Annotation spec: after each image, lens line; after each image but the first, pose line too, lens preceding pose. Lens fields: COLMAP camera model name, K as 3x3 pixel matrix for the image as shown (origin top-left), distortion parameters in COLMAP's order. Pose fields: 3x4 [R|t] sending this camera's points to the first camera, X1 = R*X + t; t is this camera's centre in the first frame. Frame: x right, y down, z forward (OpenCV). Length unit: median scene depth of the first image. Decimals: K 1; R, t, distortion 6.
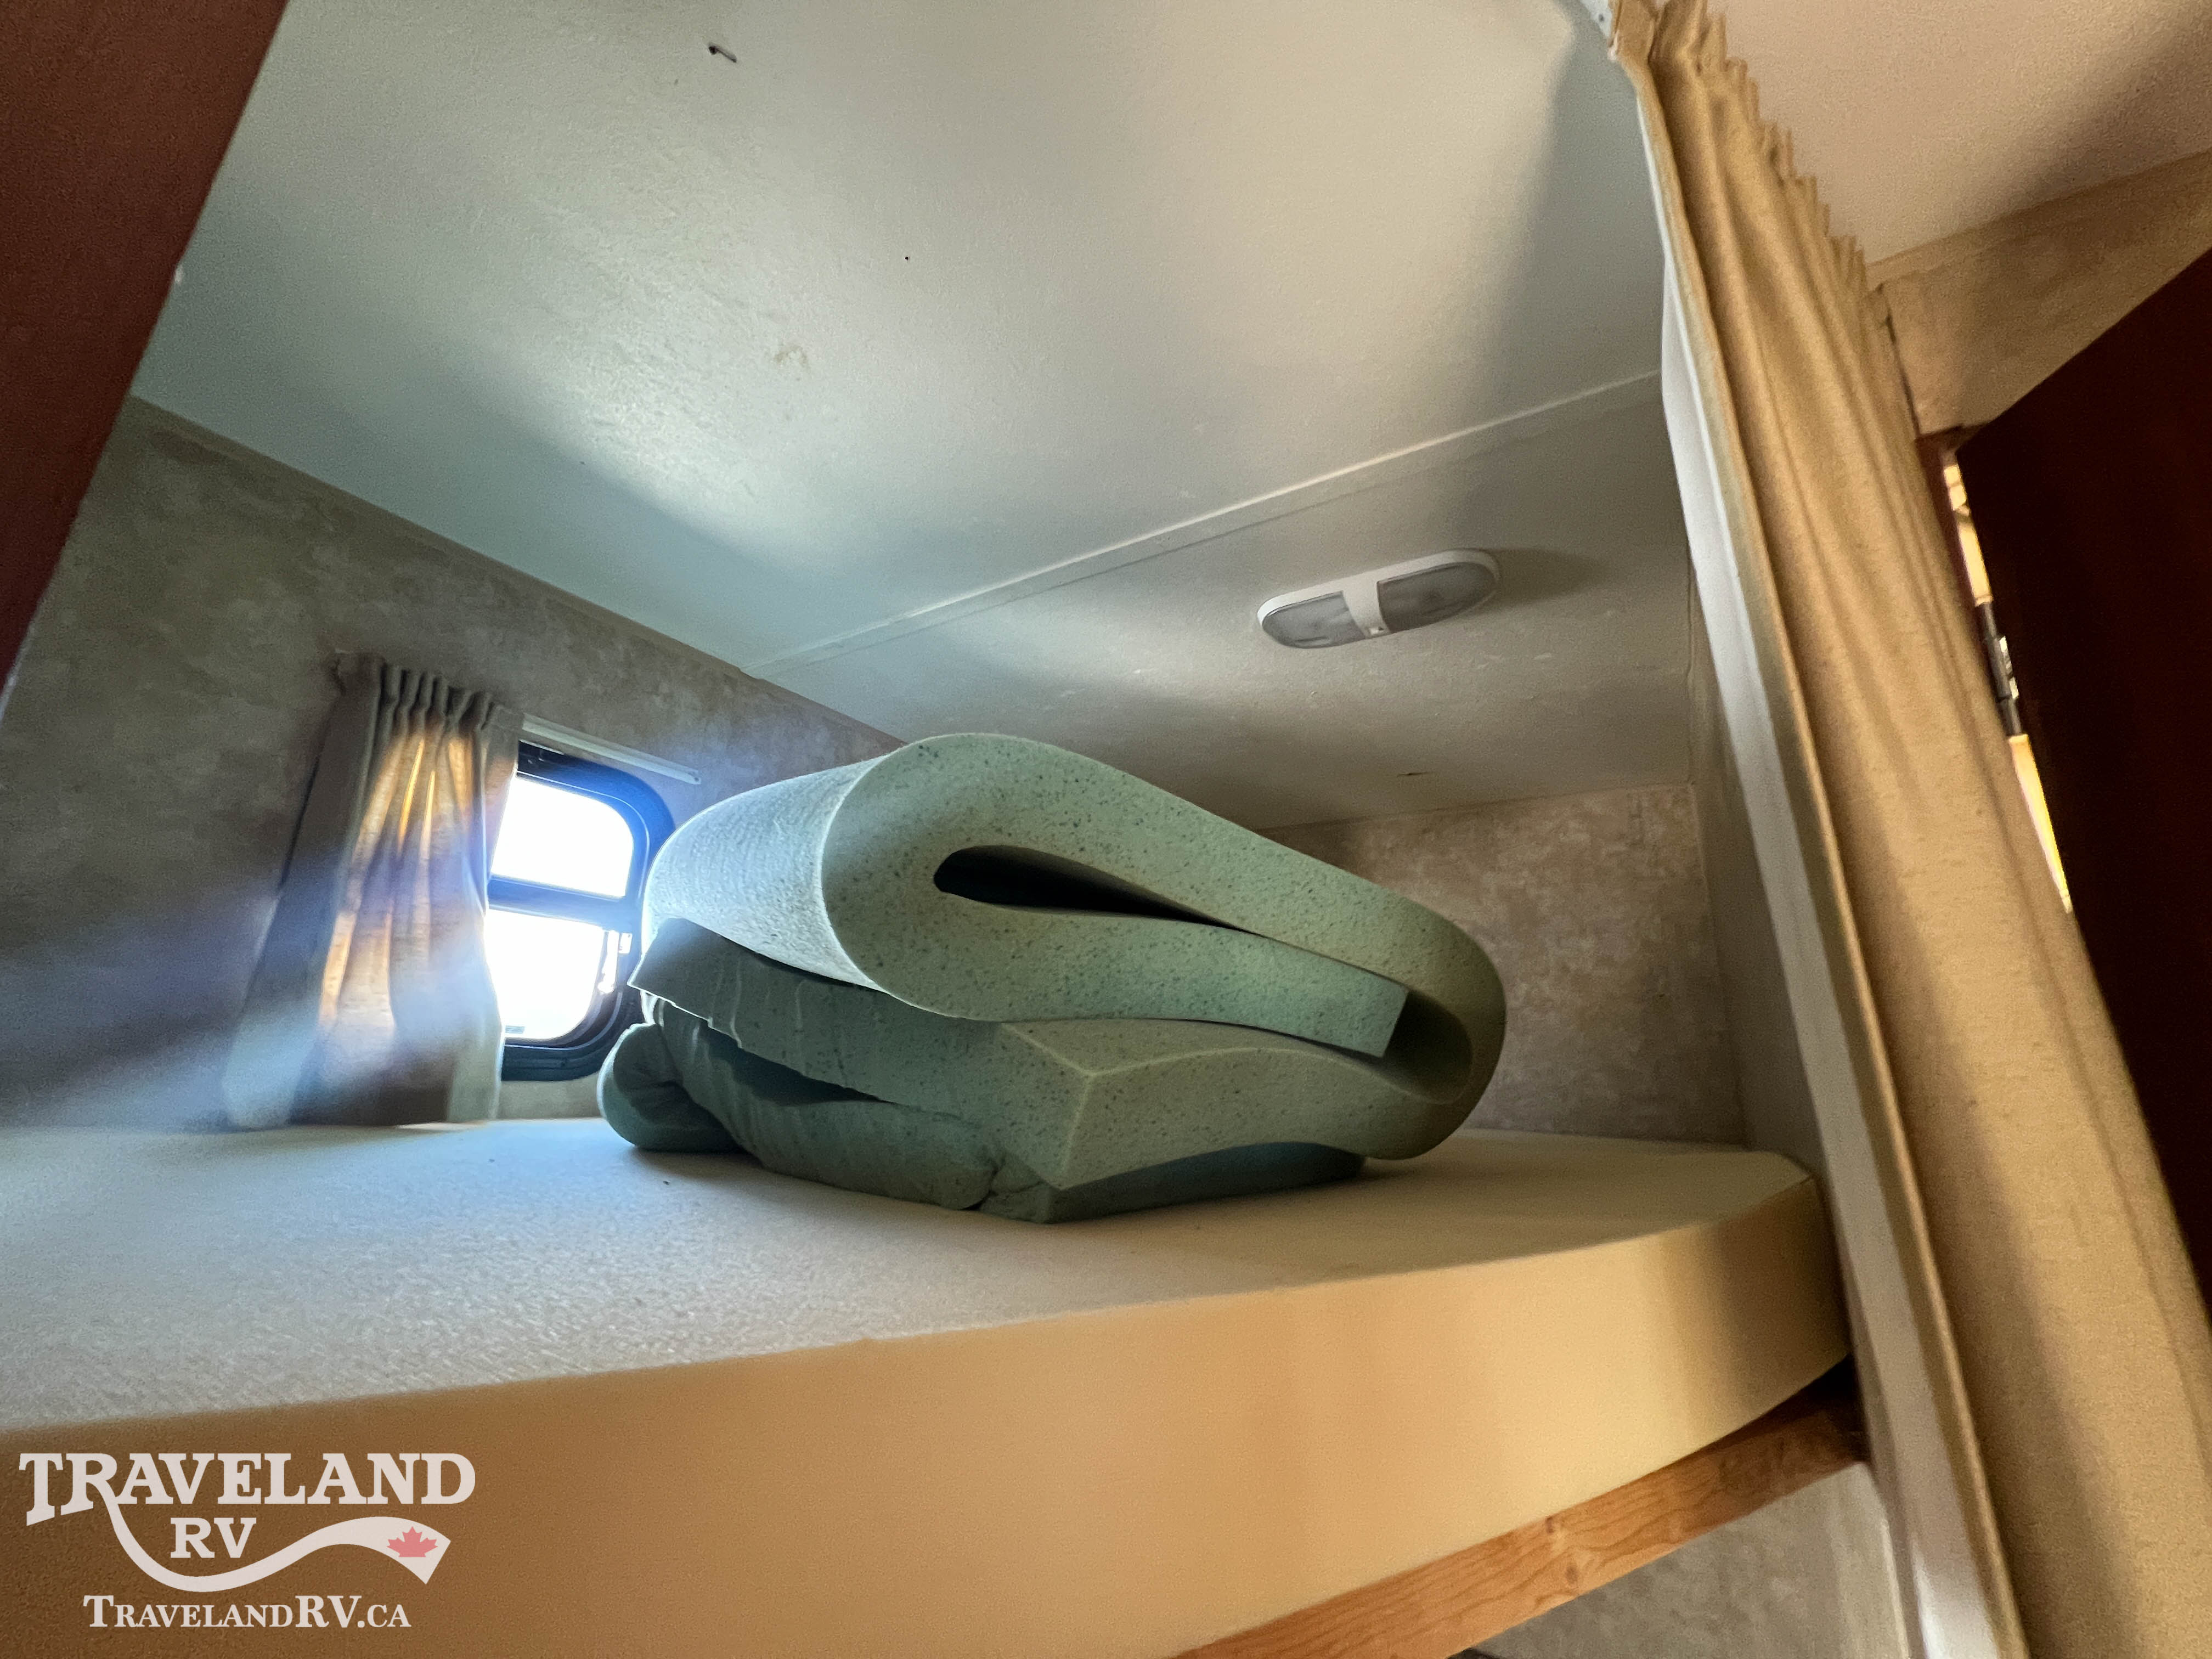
lens RADIAL K [[881.3, 0, 1102.1], [0, 881.3, 826.2], [0, 0, 1]] dist [-0.001162, 0.000279]
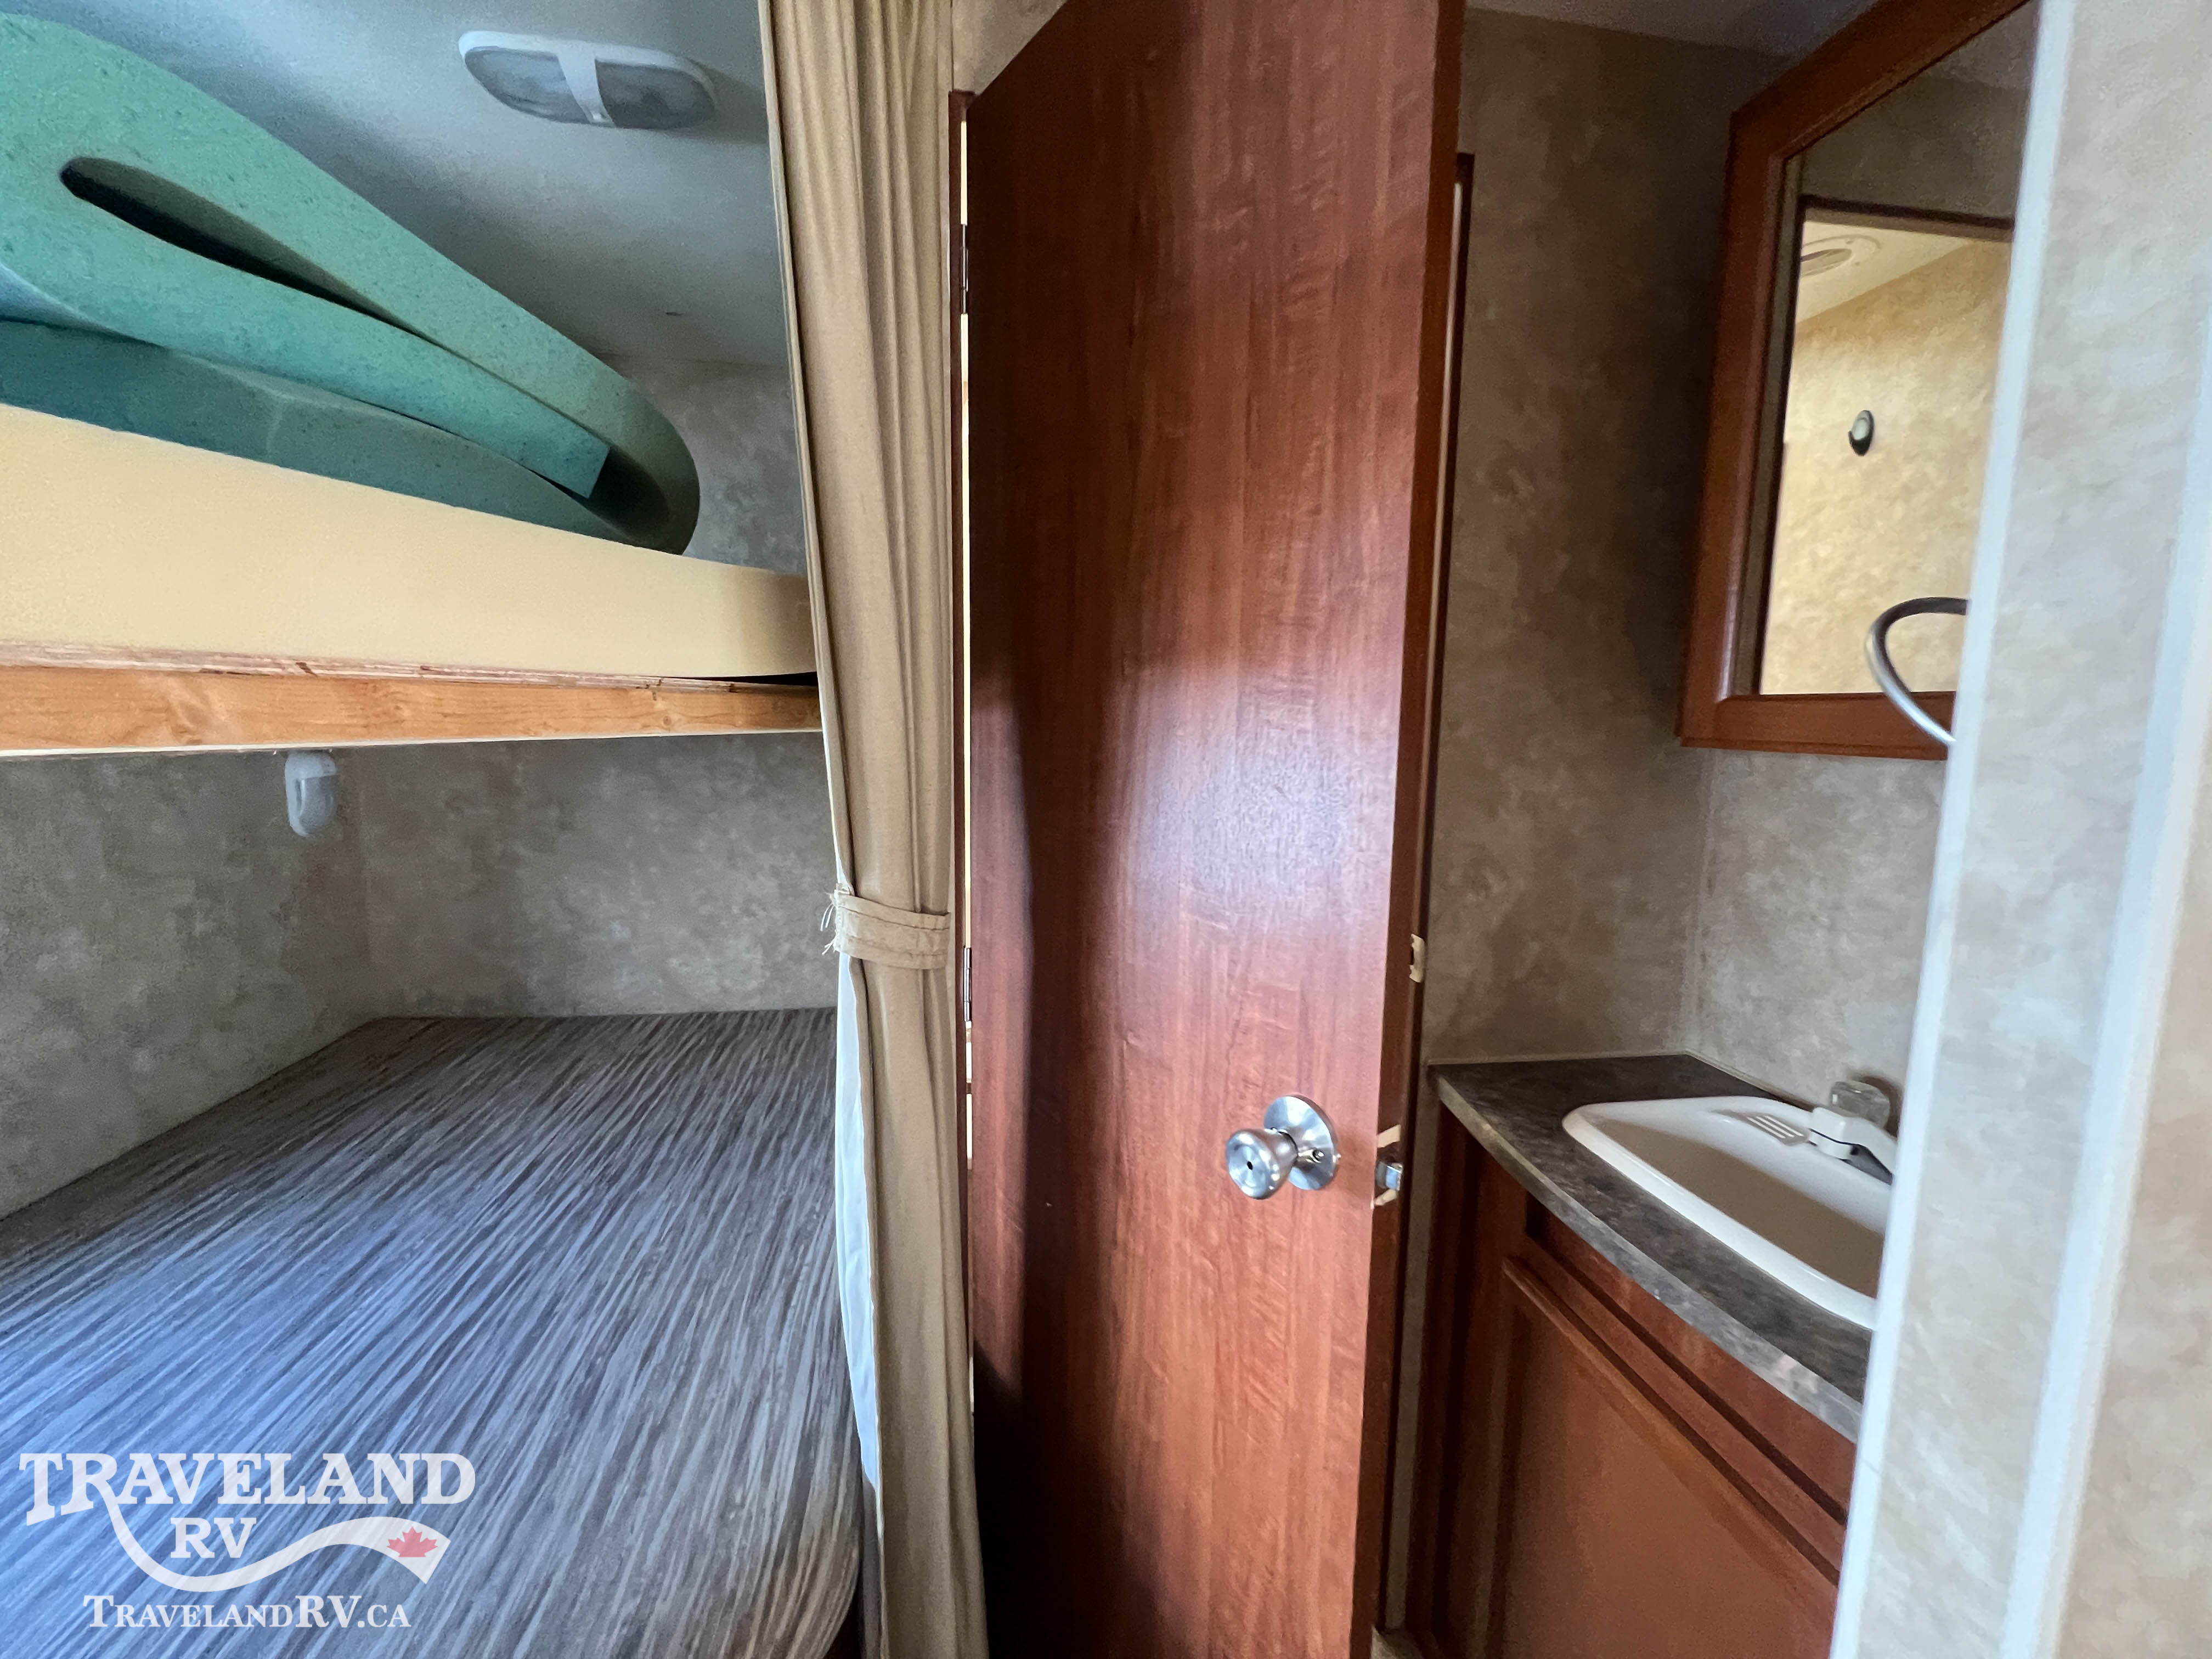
lens RADIAL K [[881.3, 0, 1102.1], [0, 881.3, 826.2], [0, 0, 1]] dist [-0.001162, 0.000279]
pose [[0.751722, -0.110967, 0.650077, -0.009996], [-0.158696, 0.926338, 0.341634, 0.123826], [-0.640102, -0.359978, 0.678738, -0.458738]]
